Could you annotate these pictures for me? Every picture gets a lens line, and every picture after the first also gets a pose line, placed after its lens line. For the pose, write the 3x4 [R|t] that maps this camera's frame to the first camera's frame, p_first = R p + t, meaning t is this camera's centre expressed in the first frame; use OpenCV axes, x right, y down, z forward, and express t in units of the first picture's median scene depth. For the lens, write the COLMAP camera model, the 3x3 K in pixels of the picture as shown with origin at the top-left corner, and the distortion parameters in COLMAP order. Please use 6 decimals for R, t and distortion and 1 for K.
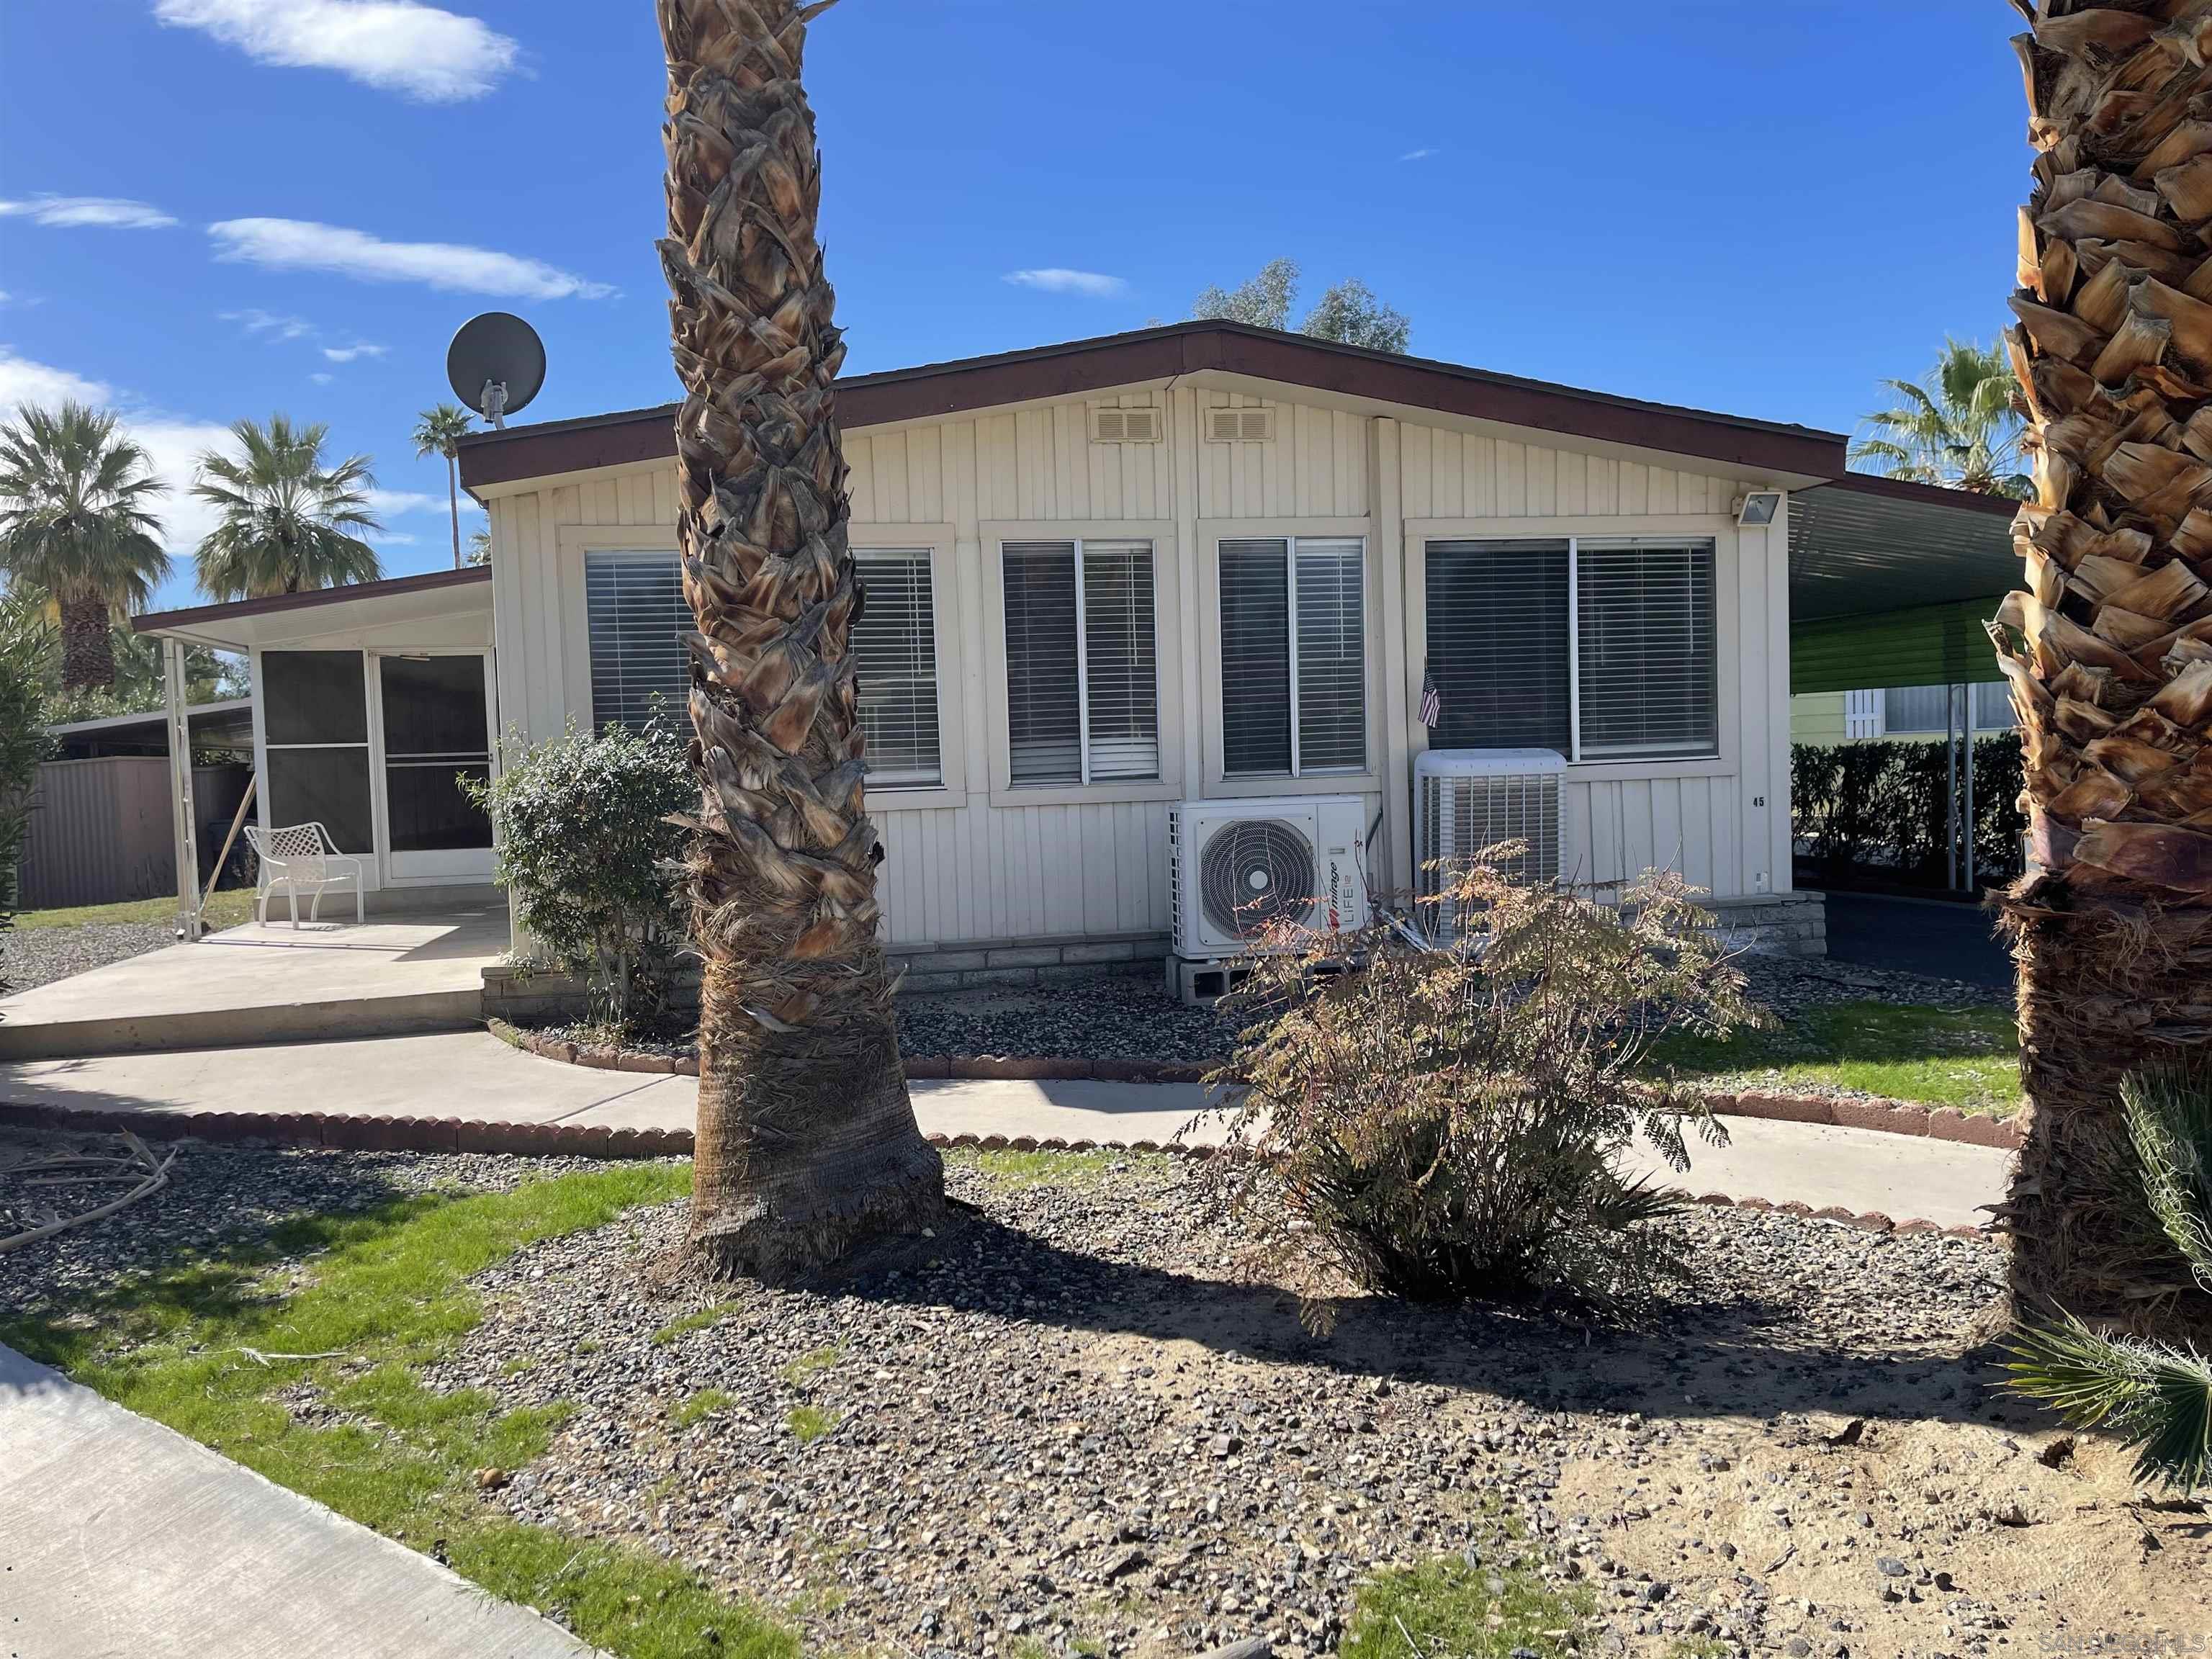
lens RADIAL K [[1639.2, 0, 1096.3], [0, 1639.2, 850.8], [0, 0, 1]] dist [0.010357, -0.024487]
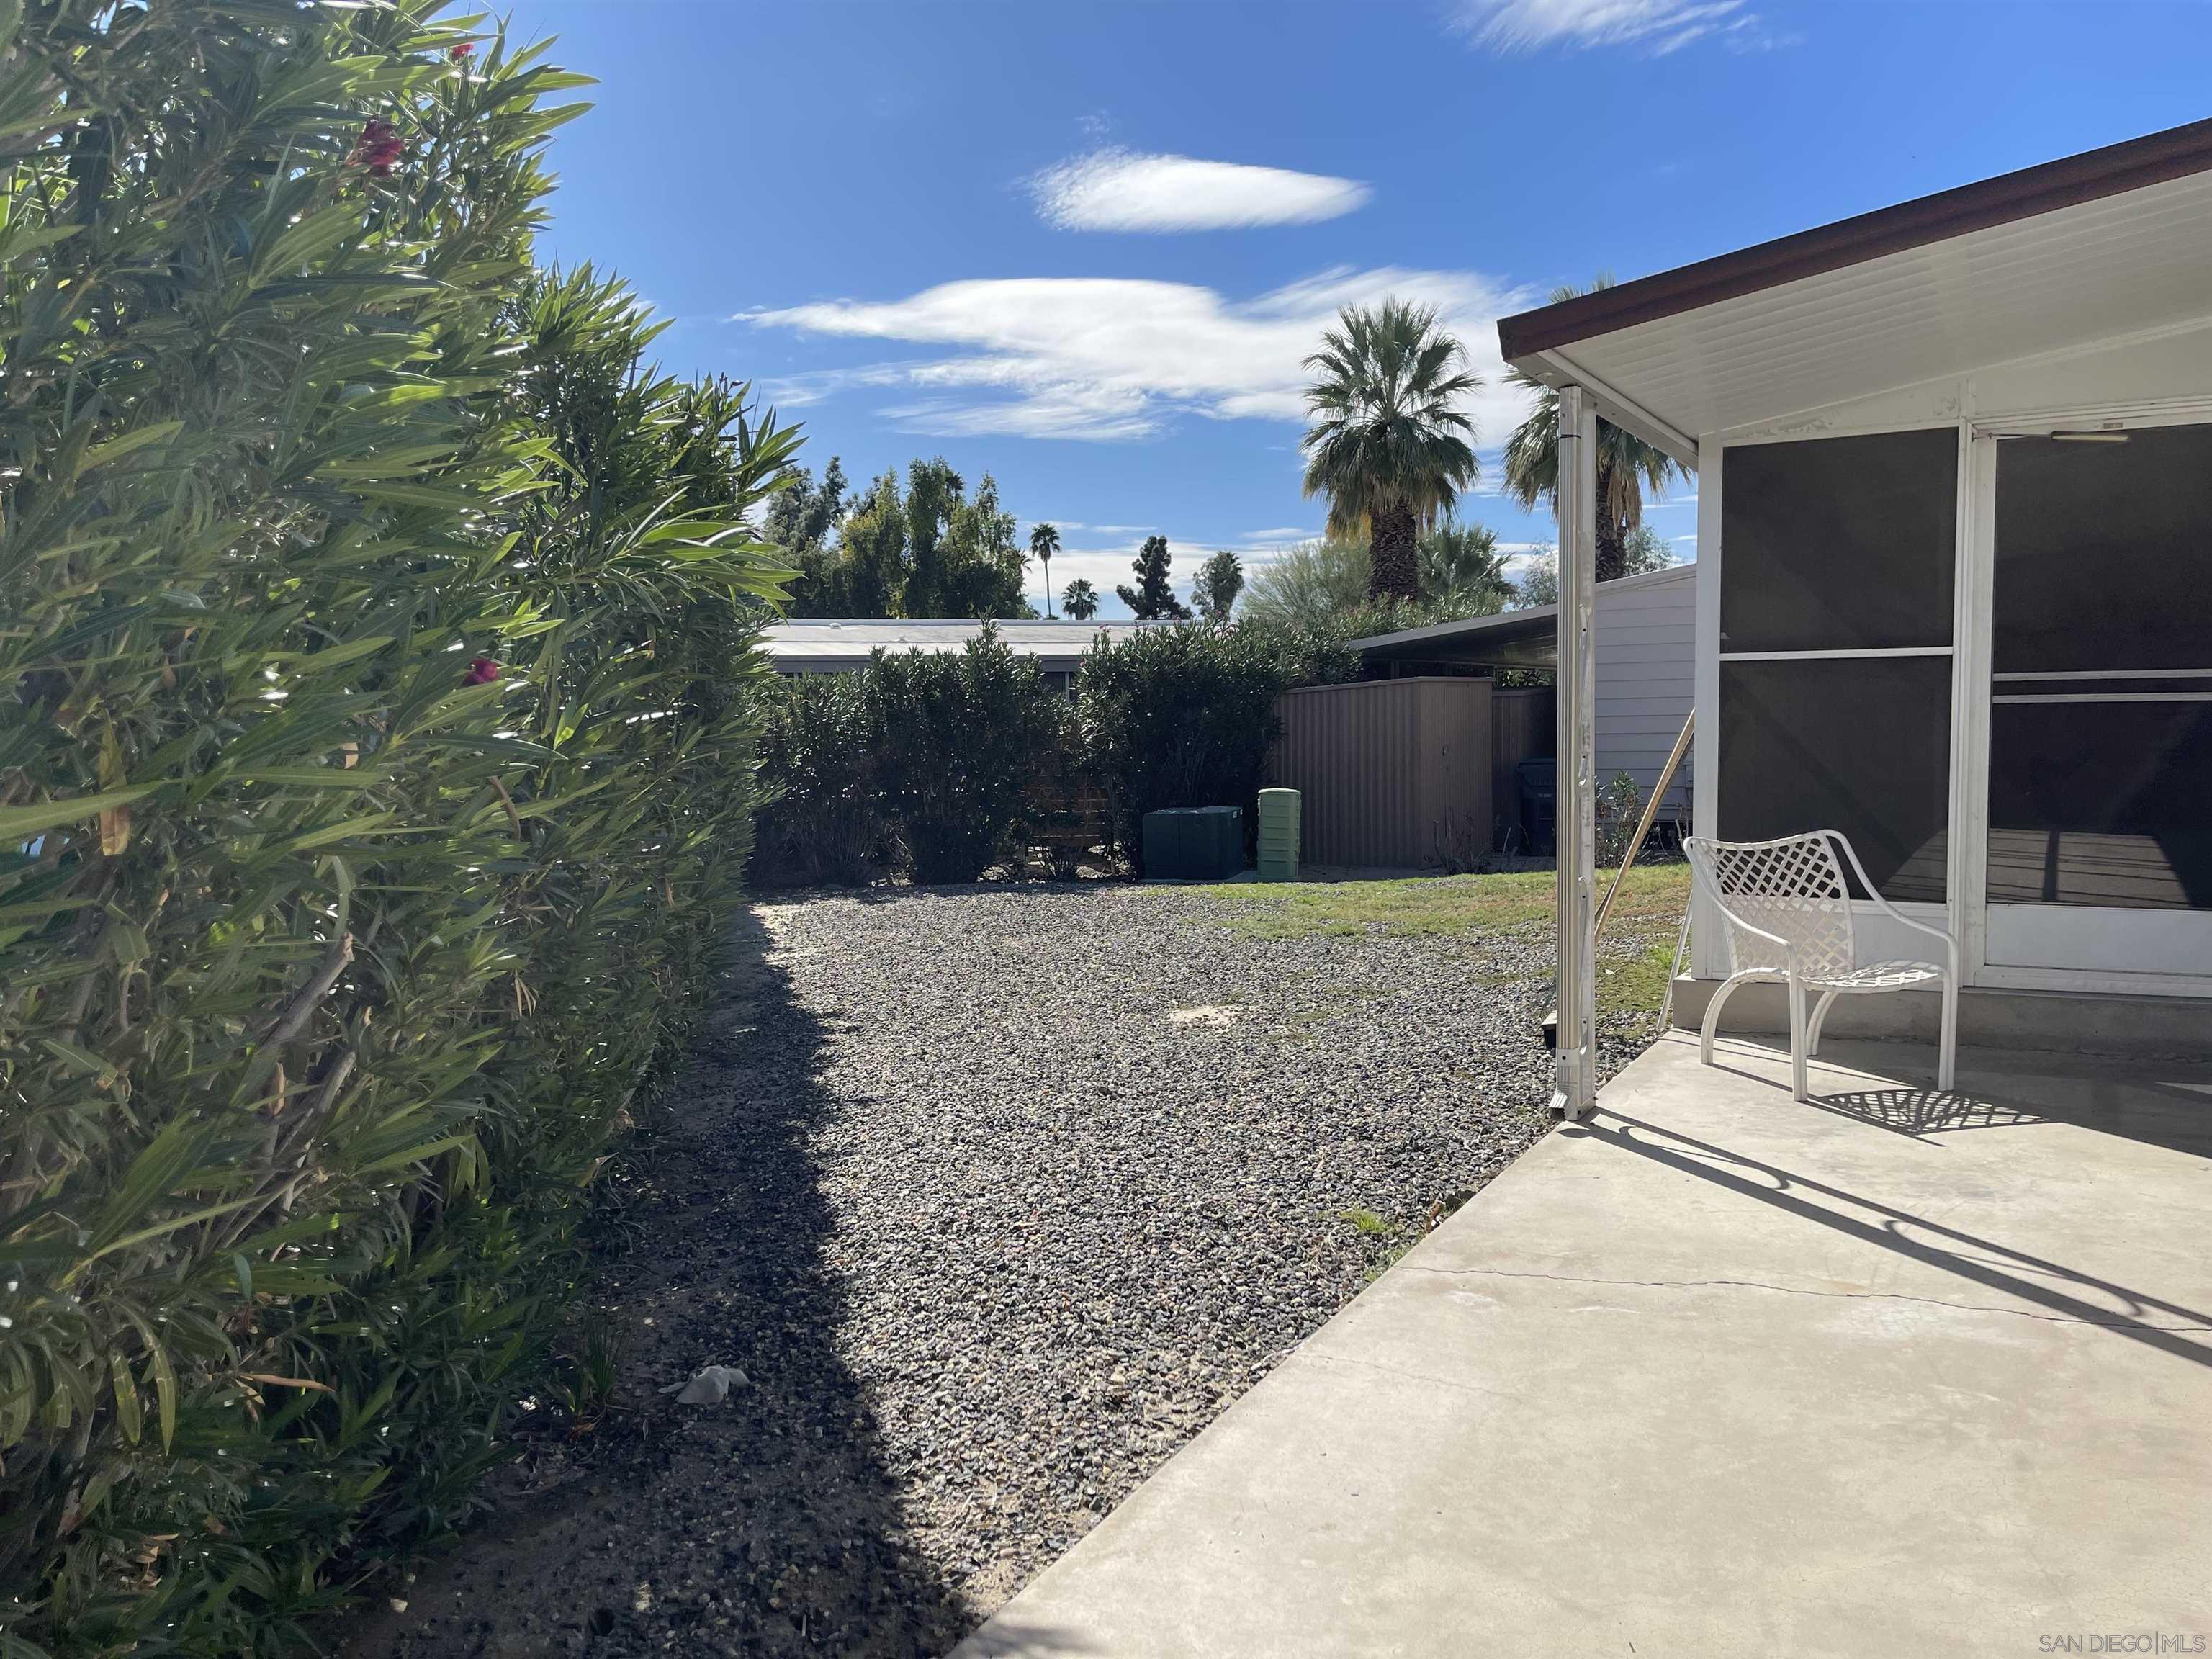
lens RADIAL K [[1639.2, 0, 1096.3], [0, 1639.2, 833.1], [0, 0, 1]] dist [0.010357, -0.024487]
pose [[0.747072, 0.064766, -0.661581, -0.107345], [-0.039761, 0.997814, 0.052783, -0.010245], [0.663553, -0.013128, 0.748014, 0.175492]]
